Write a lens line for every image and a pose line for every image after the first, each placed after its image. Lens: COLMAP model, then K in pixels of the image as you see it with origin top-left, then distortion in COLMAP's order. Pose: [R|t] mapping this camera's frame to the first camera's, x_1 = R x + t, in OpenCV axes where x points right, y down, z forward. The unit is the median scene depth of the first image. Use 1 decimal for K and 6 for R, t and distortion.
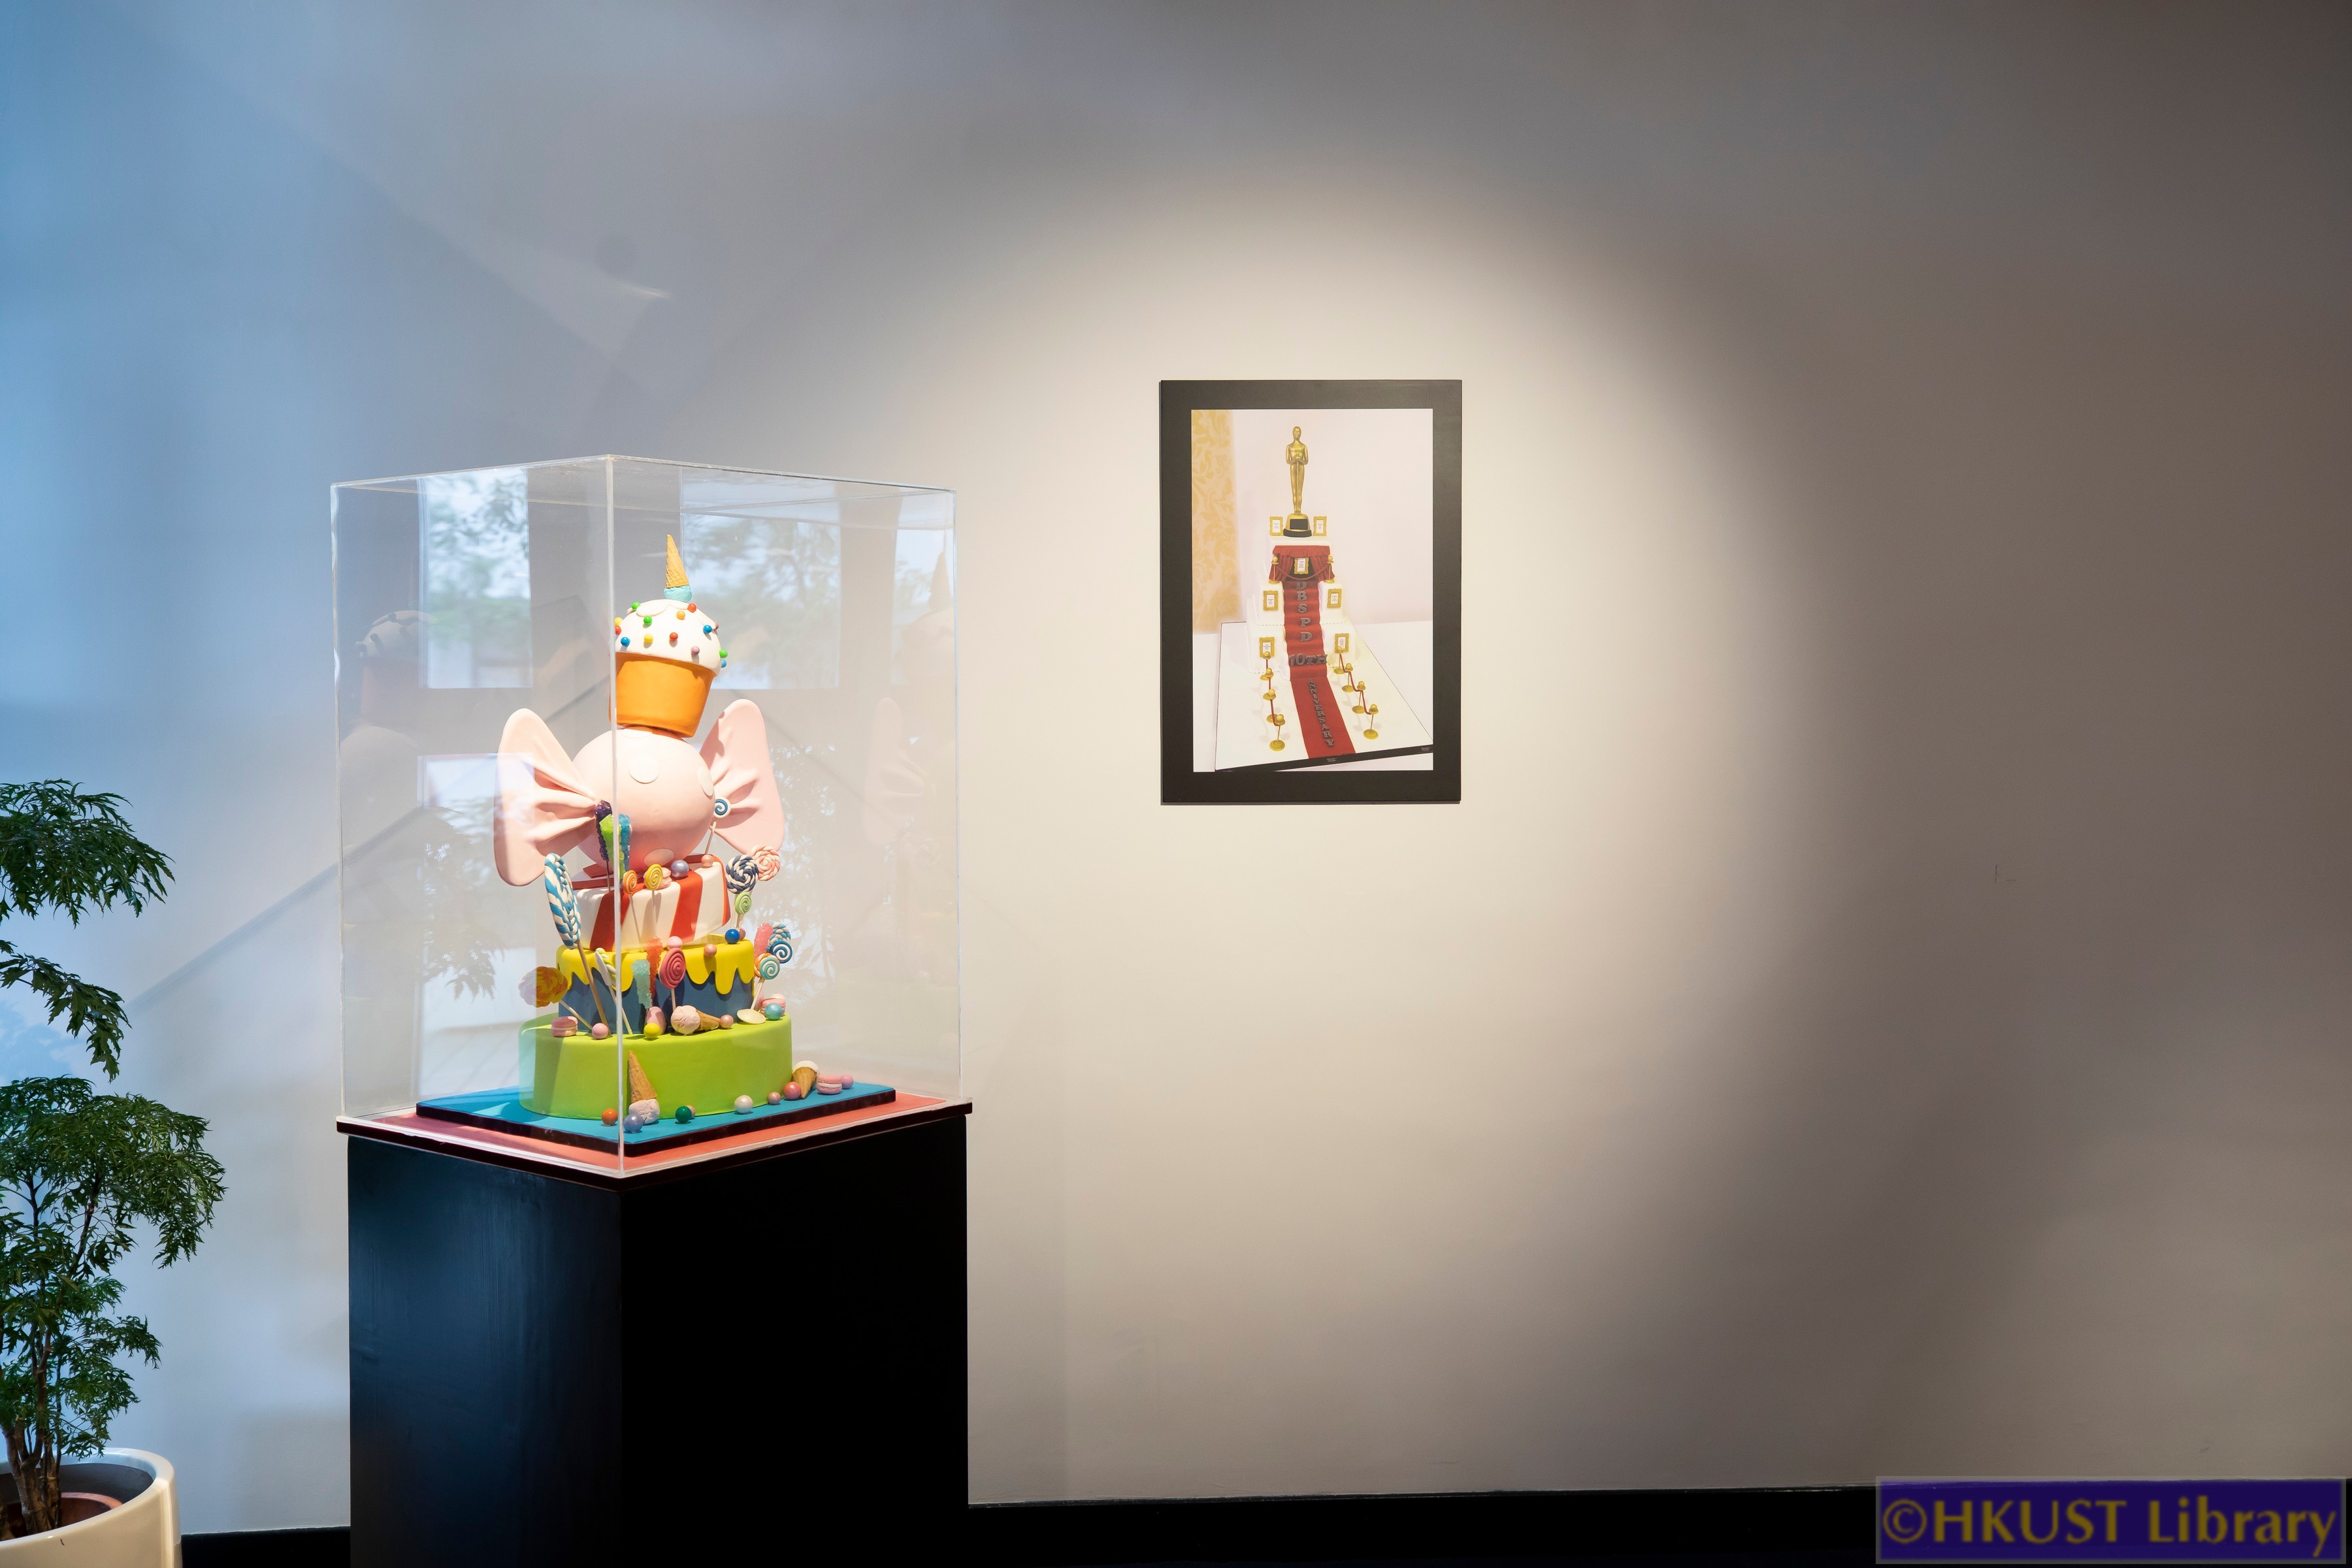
lens RADIAL K [[2209.4, 0, 1188.3], [0, 2209.4, 770.0], [0, 0, 1]] dist [0.025300, 0.000000]
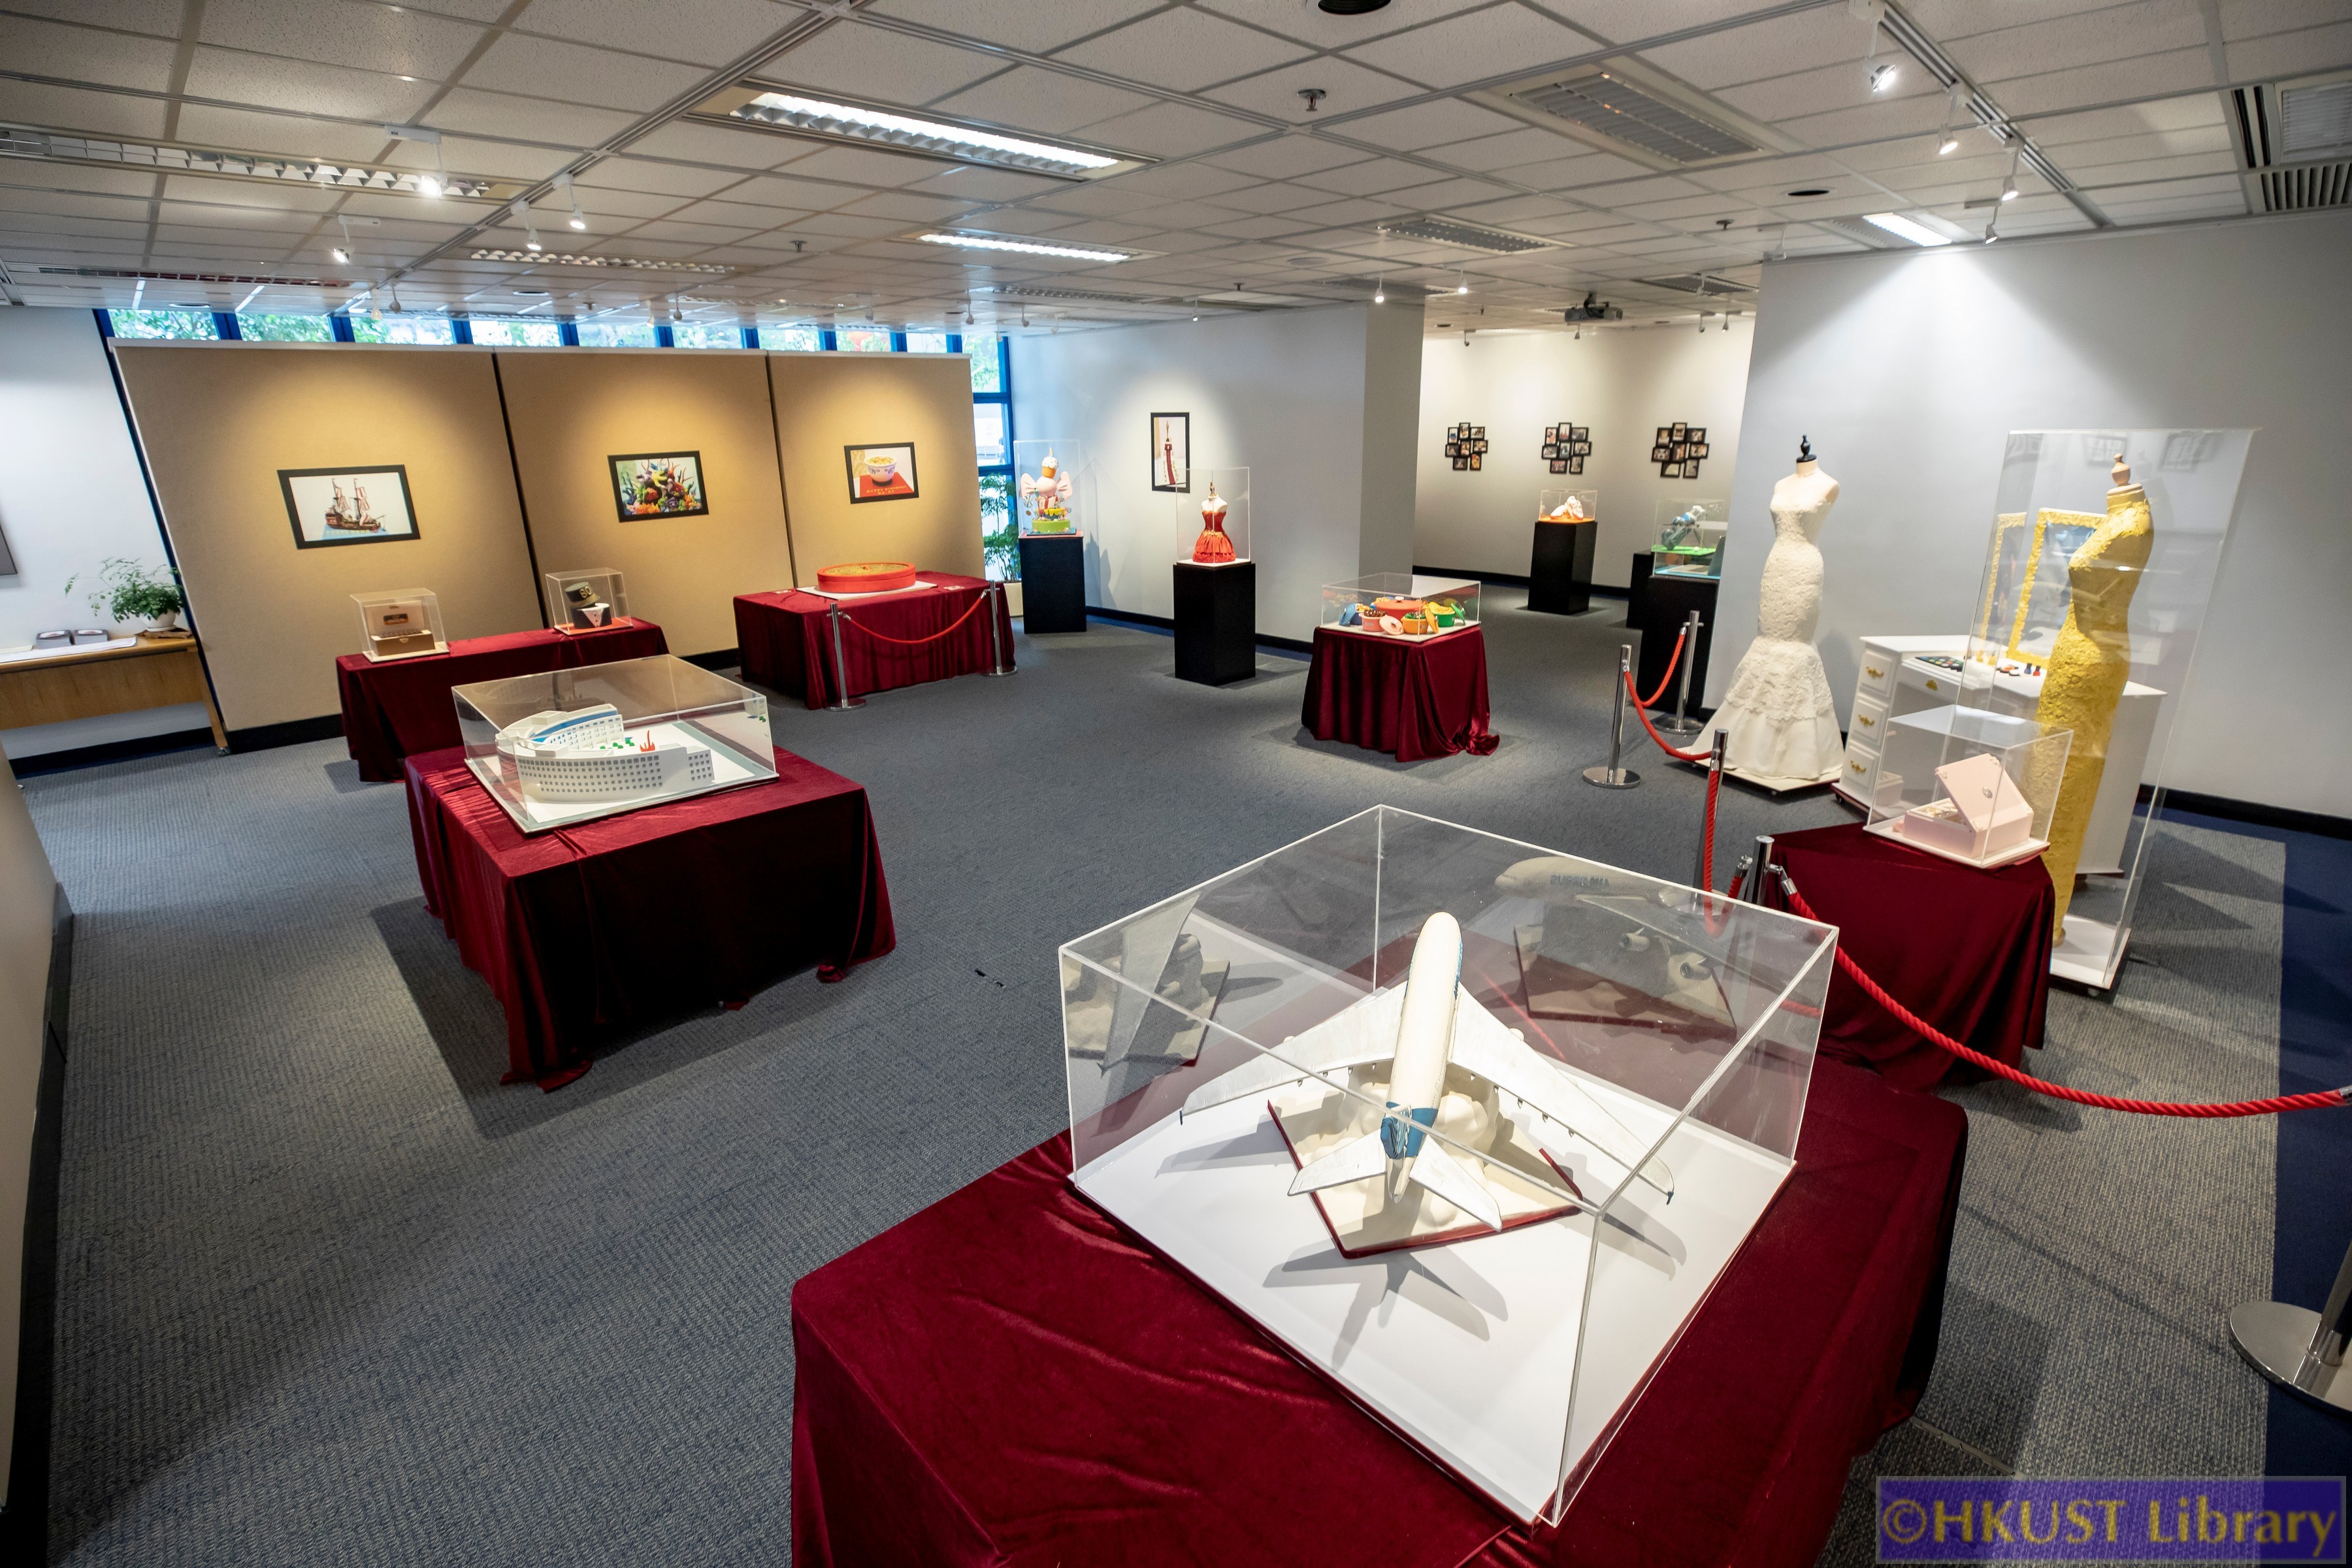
lens RADIAL K [[1062.7, 0, 1176.4], [0, 1062.7, 774.6], [0, 0, 1]] dist [-0.033681, 0.005001]
pose [[0.674814, 0.236933, -0.698920, 2.117603], [-0.018569, 0.952213, 0.304871, -0.123649], [0.737754, -0.192753, 0.646966, -0.846962]]
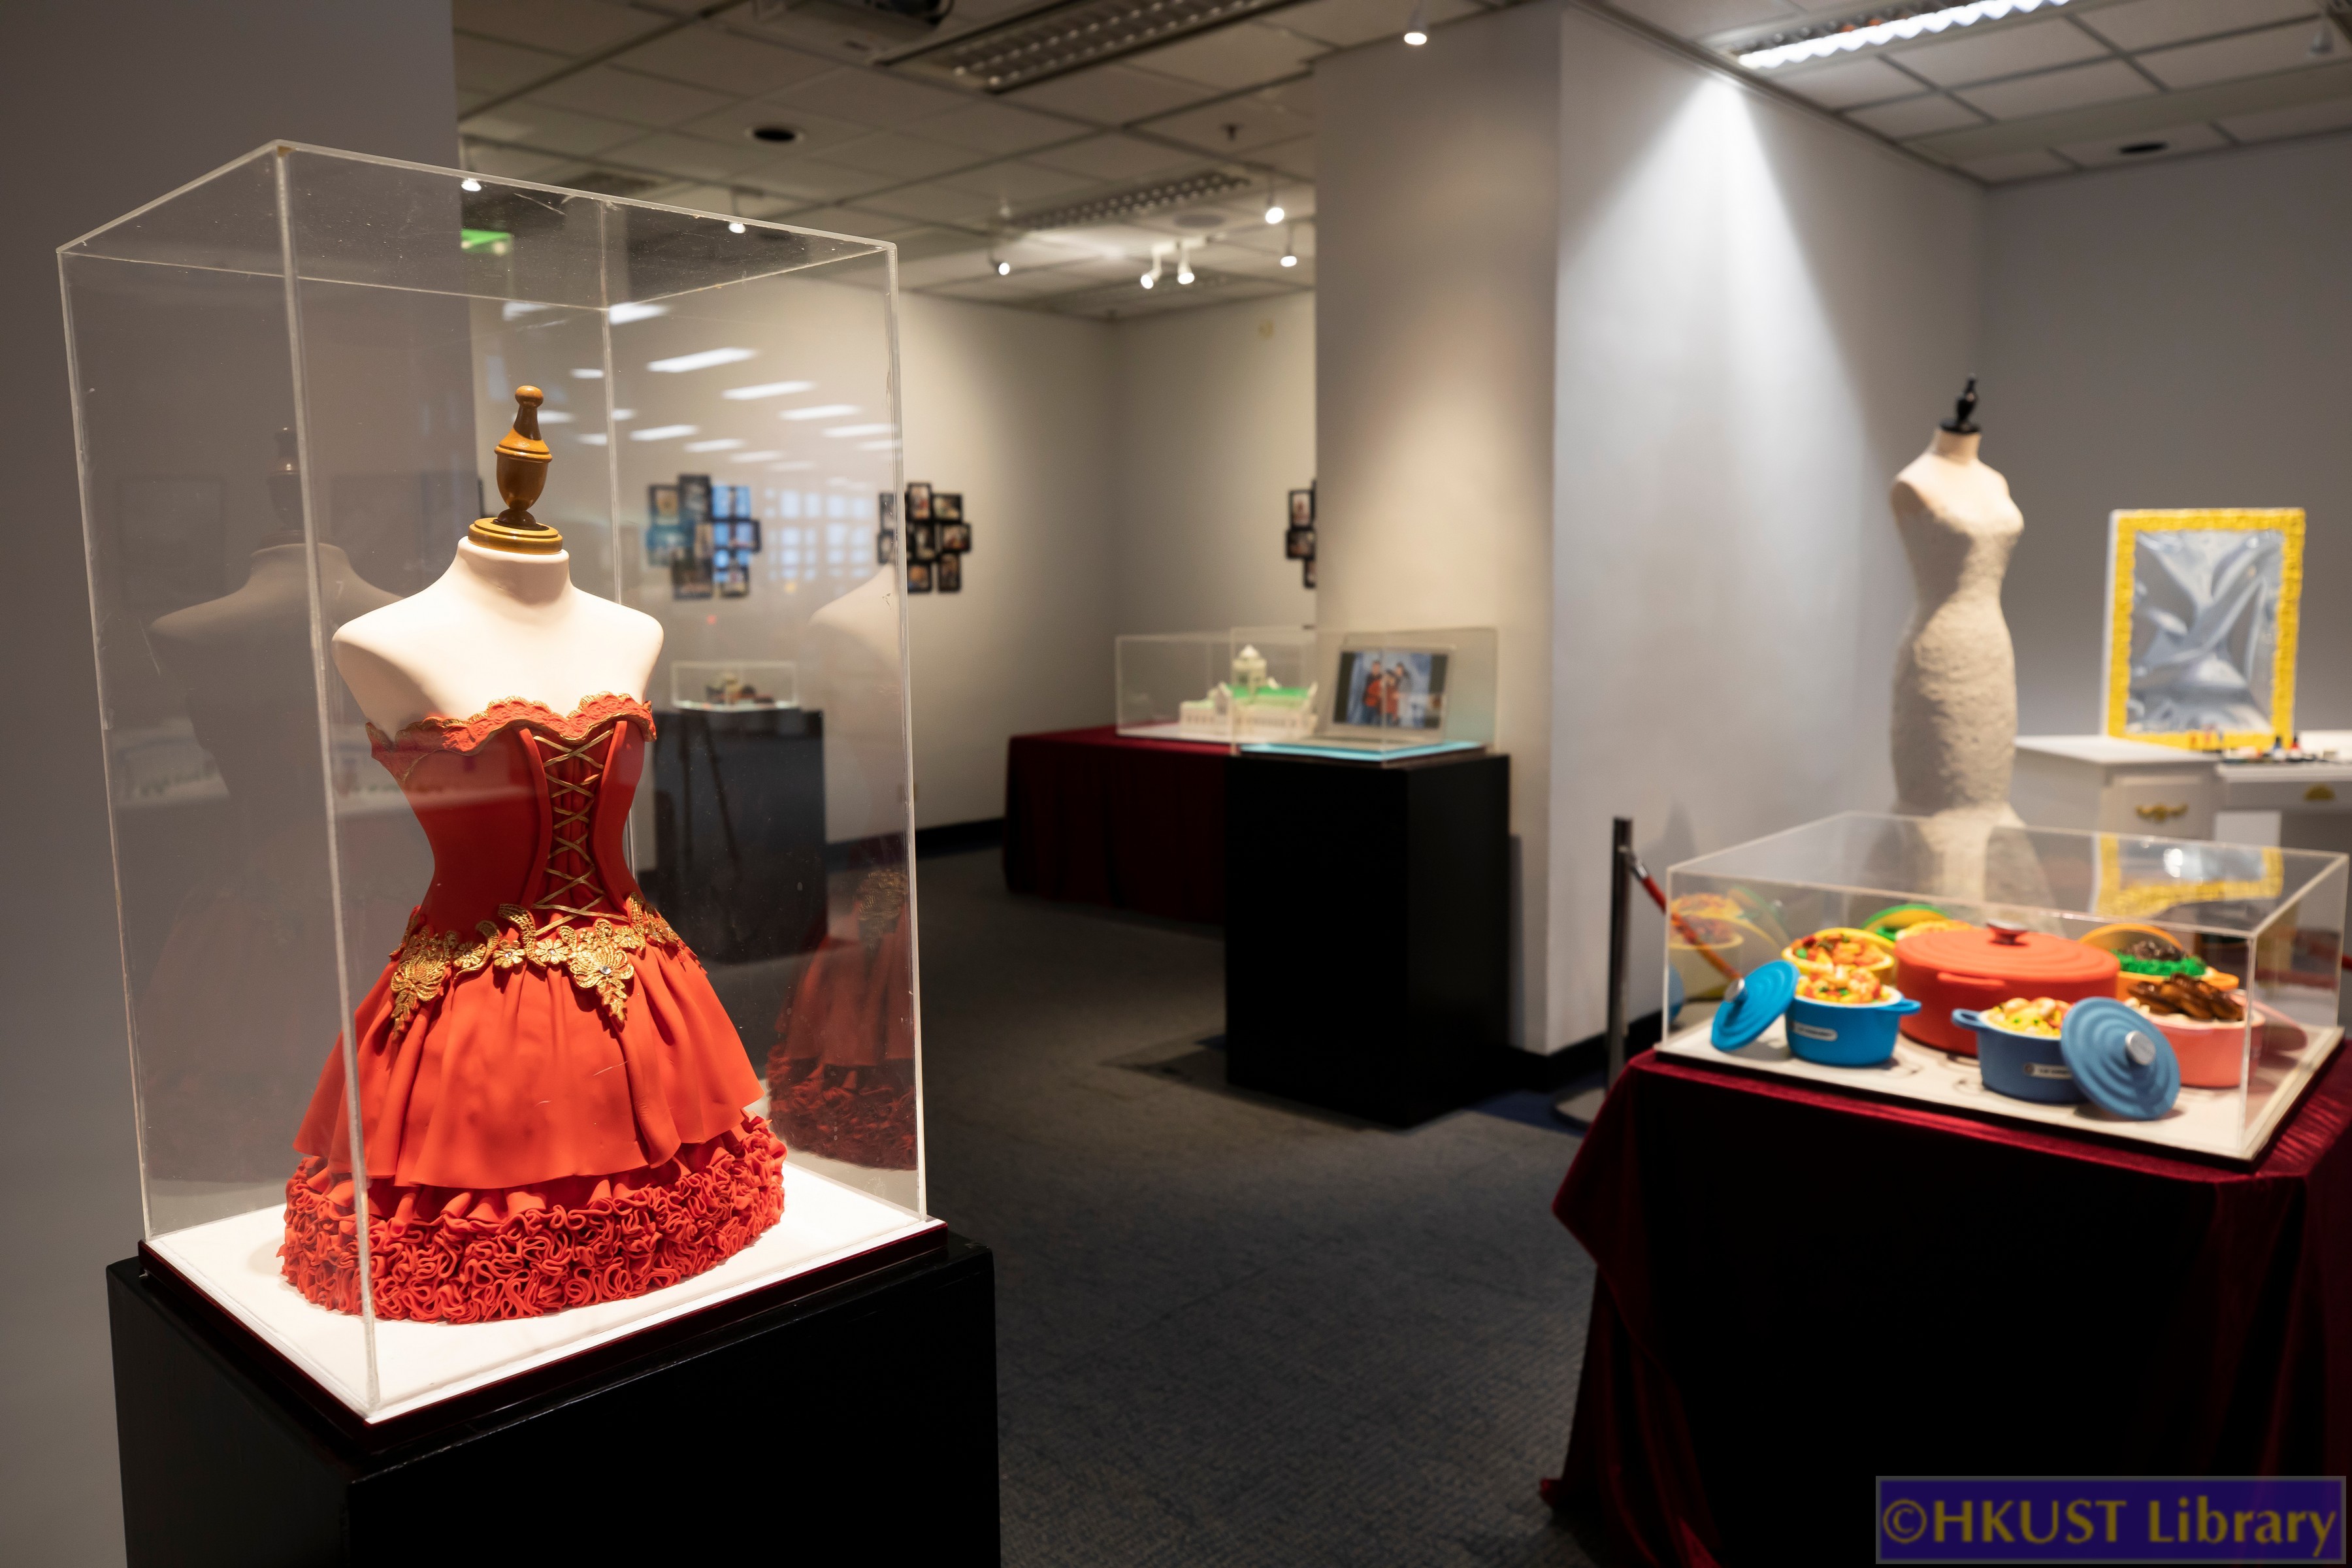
lens RADIAL K [[1723.0, 0, 1158.1], [0, 1723.0, 787.3], [0, 0, 1]] dist [0.007785, 0.002271]
pose [[0.714232, -0.078497, 0.695494, 0.358679], [0.028654, 0.996137, 0.083003, 0.016274], [-0.699323, -0.039355, 0.713722, 0.398663]]
